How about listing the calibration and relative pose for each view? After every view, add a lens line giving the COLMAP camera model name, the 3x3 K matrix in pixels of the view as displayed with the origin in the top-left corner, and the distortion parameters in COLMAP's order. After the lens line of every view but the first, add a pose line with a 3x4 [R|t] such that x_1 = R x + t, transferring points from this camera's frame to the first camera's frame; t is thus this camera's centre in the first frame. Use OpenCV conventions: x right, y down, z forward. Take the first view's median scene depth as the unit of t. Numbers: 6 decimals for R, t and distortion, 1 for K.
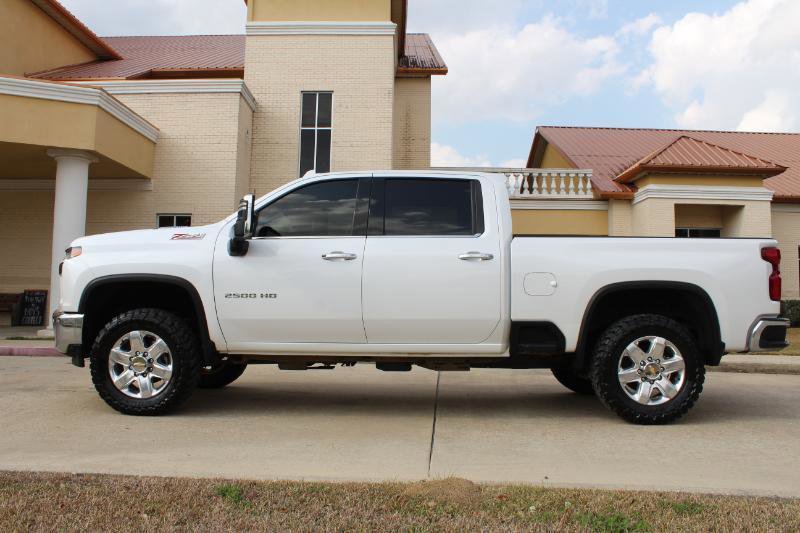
lens RADIAL K [[651.5, 0, 397.9], [0, 651.5, 263.0], [0, 0, 1]] dist [-0.125010, 0.067092]
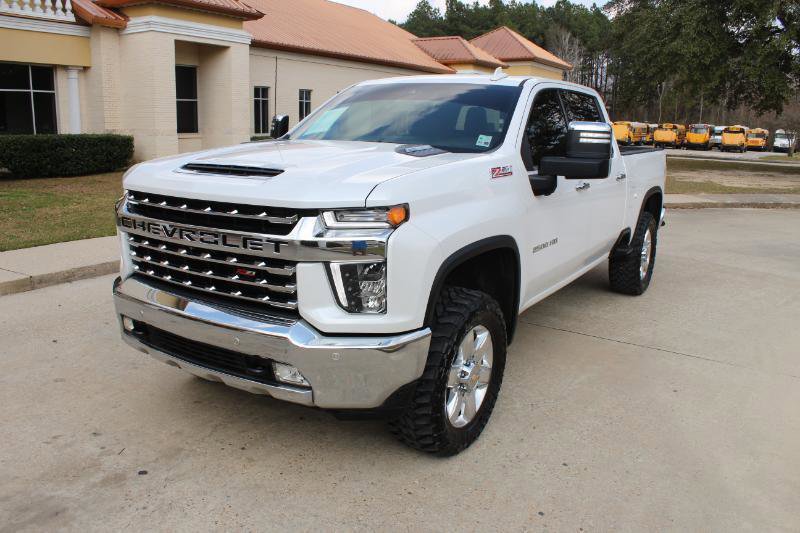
lens RADIAL K [[651.5, 0, 399.7], [0, 651.5, 261.6], [0, 0, 1]] dist [-0.125010, 0.067092]
pose [[0.533398, -0.177783, 0.826970, -0.487918], [-0.061847, 0.966849, 0.247746, -0.058166], [-0.843600, -0.183293, 0.504720, 0.372238]]
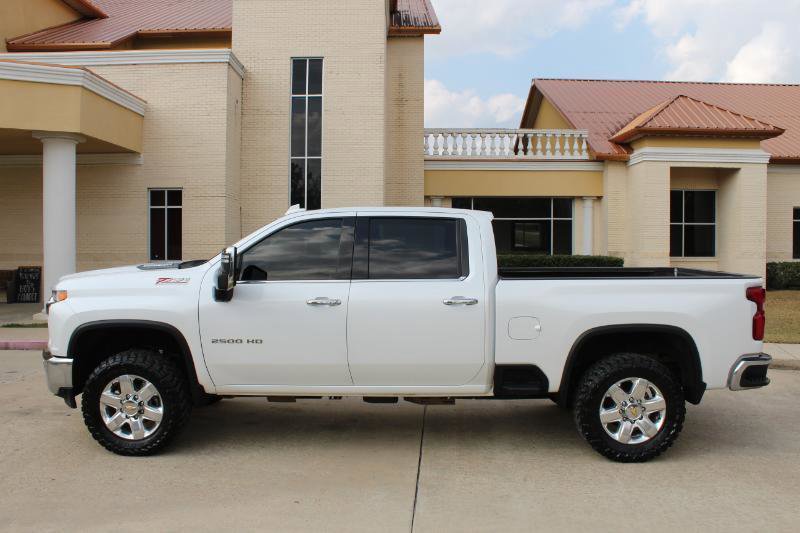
lens RADIAL K [[651.5, 0, 396.3], [0, 651.5, 261.2], [0, 0, 1]] dist [-0.125010, 0.067092]
pose [[0.999967, -0.007816, 0.002389, 0.009592], [0.007572, 0.995996, 0.089078, -0.080519], [-0.003075, -0.089057, 0.996022, 0.003952]]
